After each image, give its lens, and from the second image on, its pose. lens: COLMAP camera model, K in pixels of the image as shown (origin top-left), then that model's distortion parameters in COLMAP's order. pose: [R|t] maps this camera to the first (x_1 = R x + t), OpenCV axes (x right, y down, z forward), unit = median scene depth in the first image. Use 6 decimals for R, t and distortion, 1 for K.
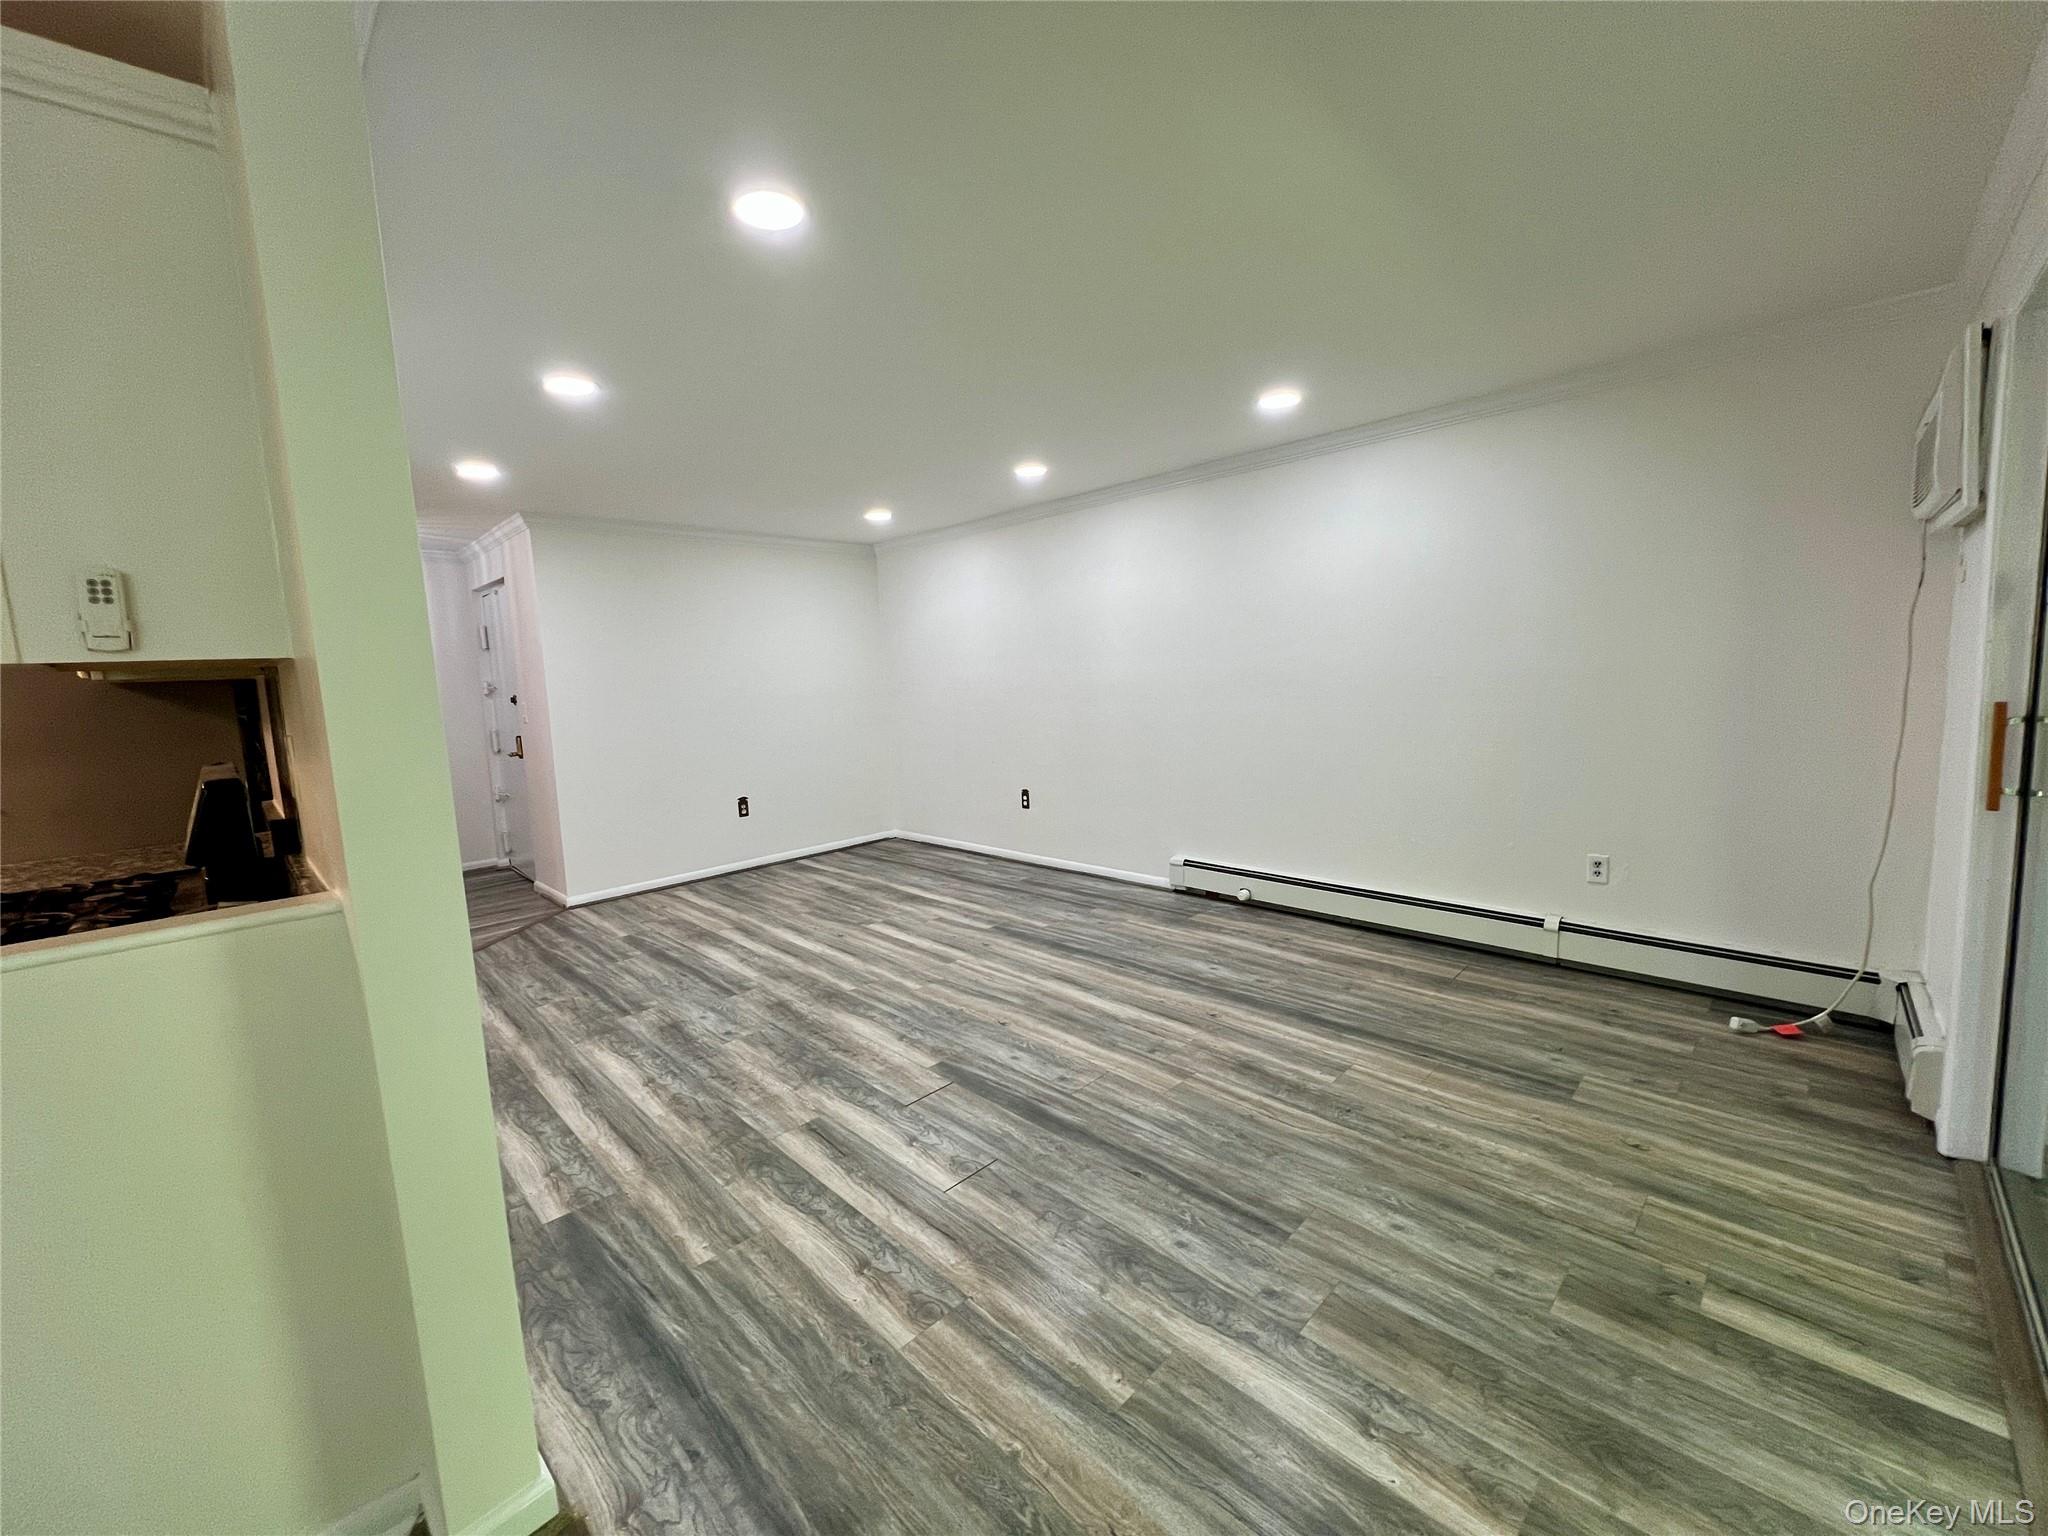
lens RADIAL K [[812.2, 0, 1020.0], [0, 812.2, 770.9], [0, 0, 1]] dist [-0.002295, 0.000345]
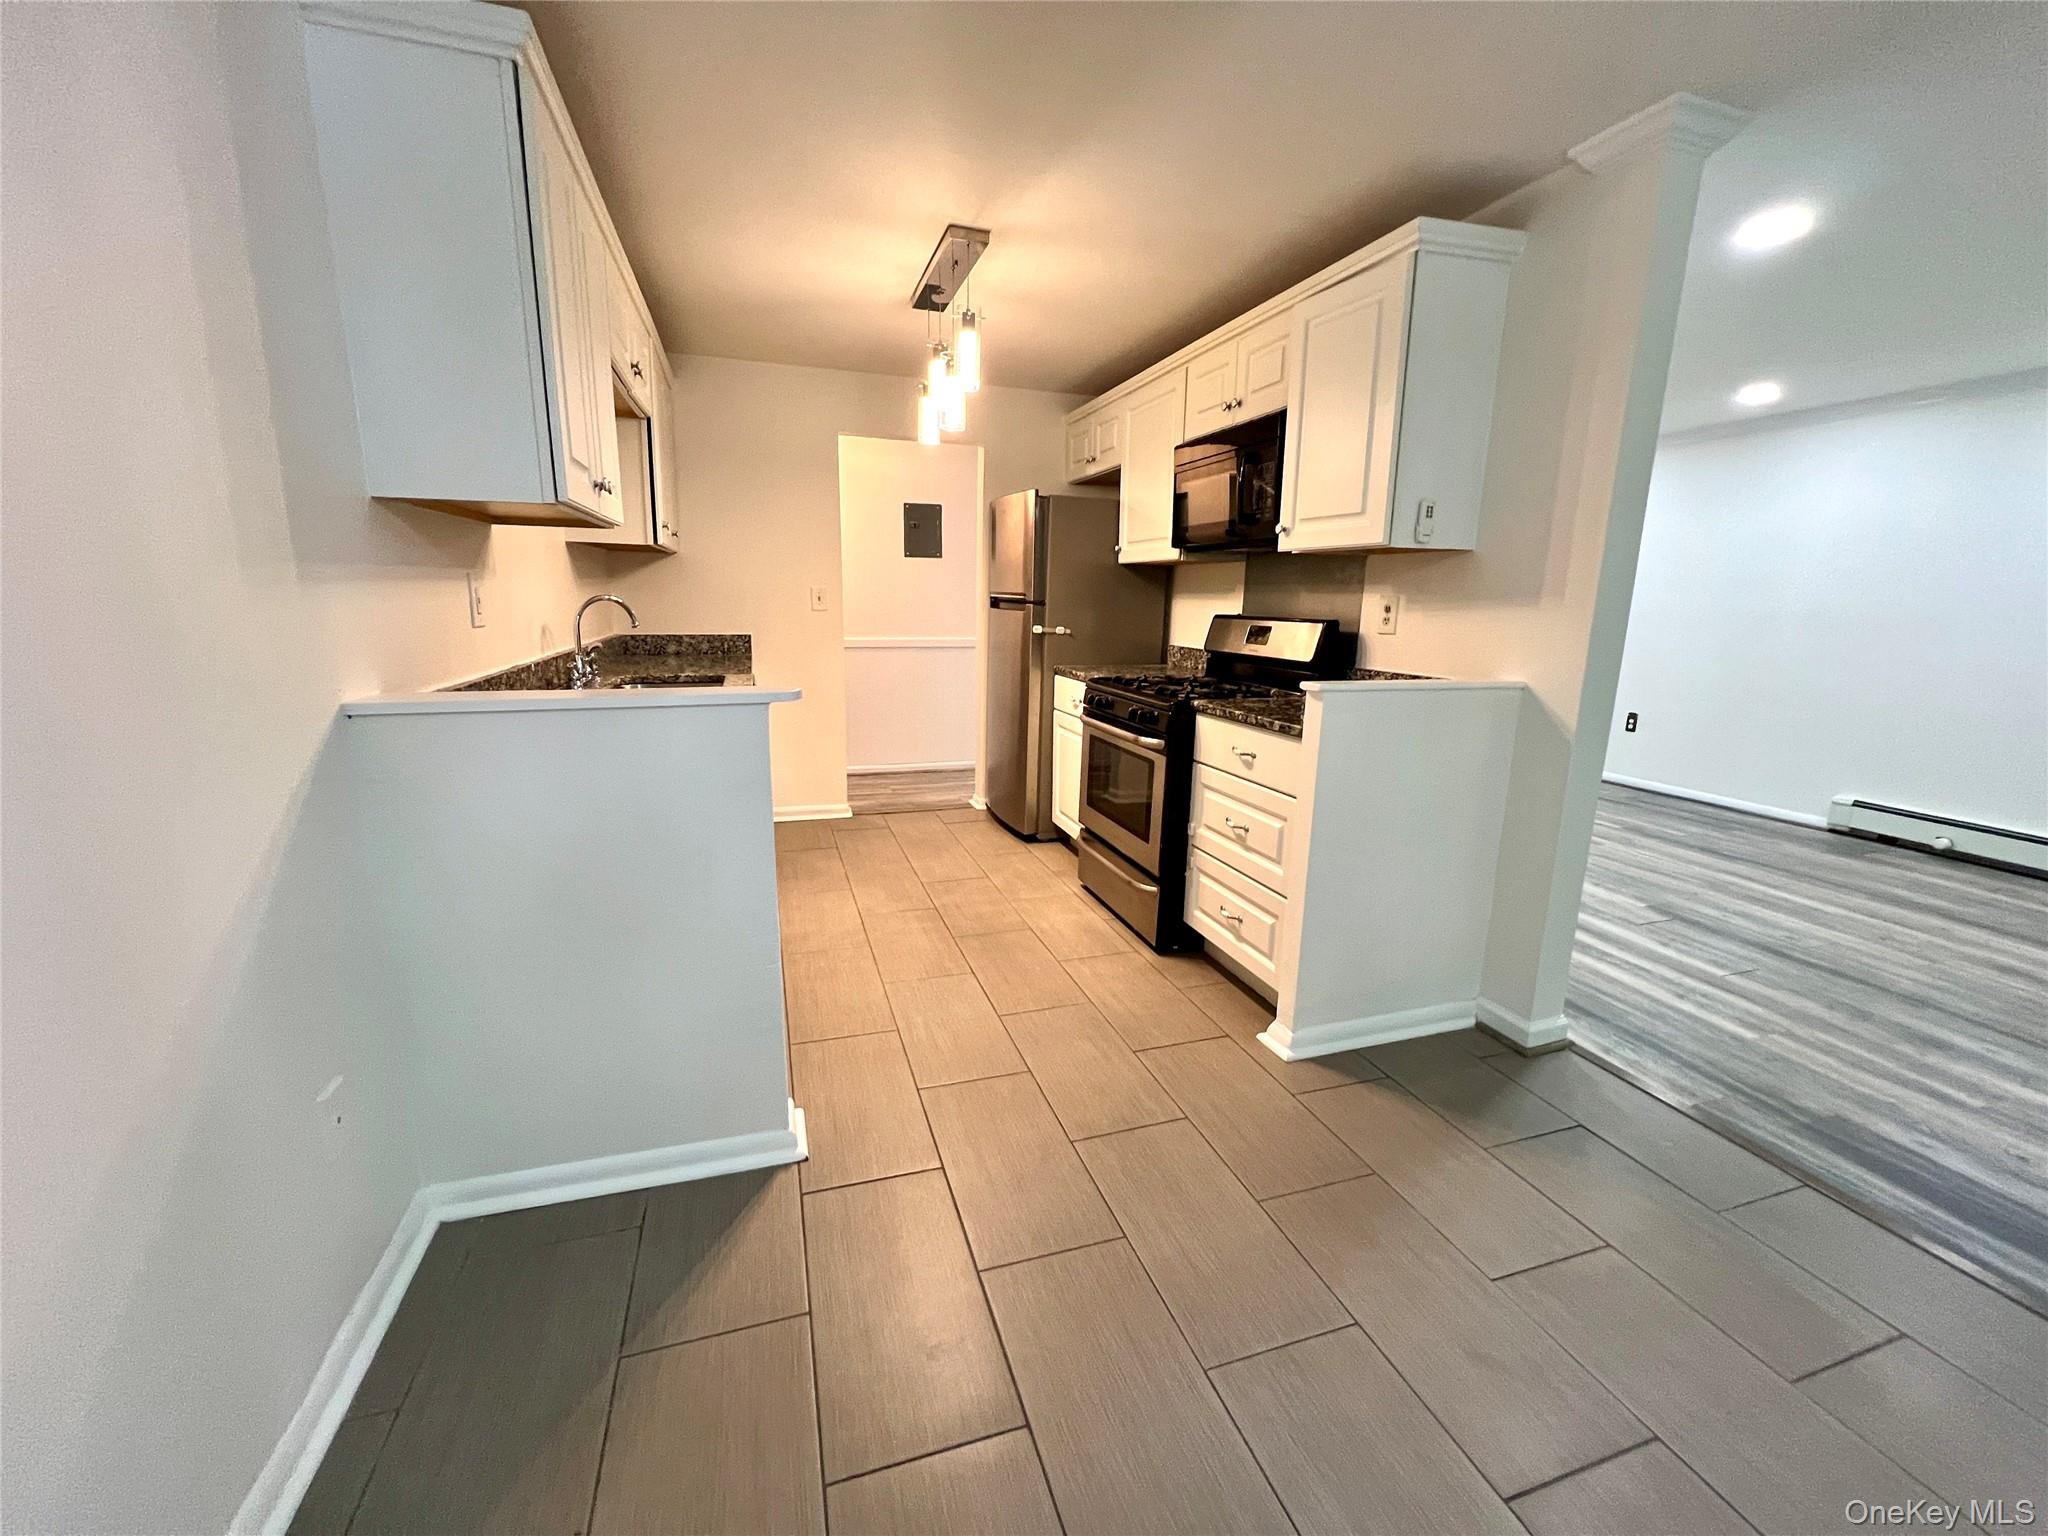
lens RADIAL K [[812.2, 0, 1027.7], [0, 812.2, 762.4], [0, 0, 1]] dist [-0.002295, 0.000345]
pose [[0.886371, 0.146715, -0.439114, -0.433753], [-0.109341, 0.987967, 0.109387, 0.114943], [0.449879, -0.048944, 0.891747, -0.519367]]
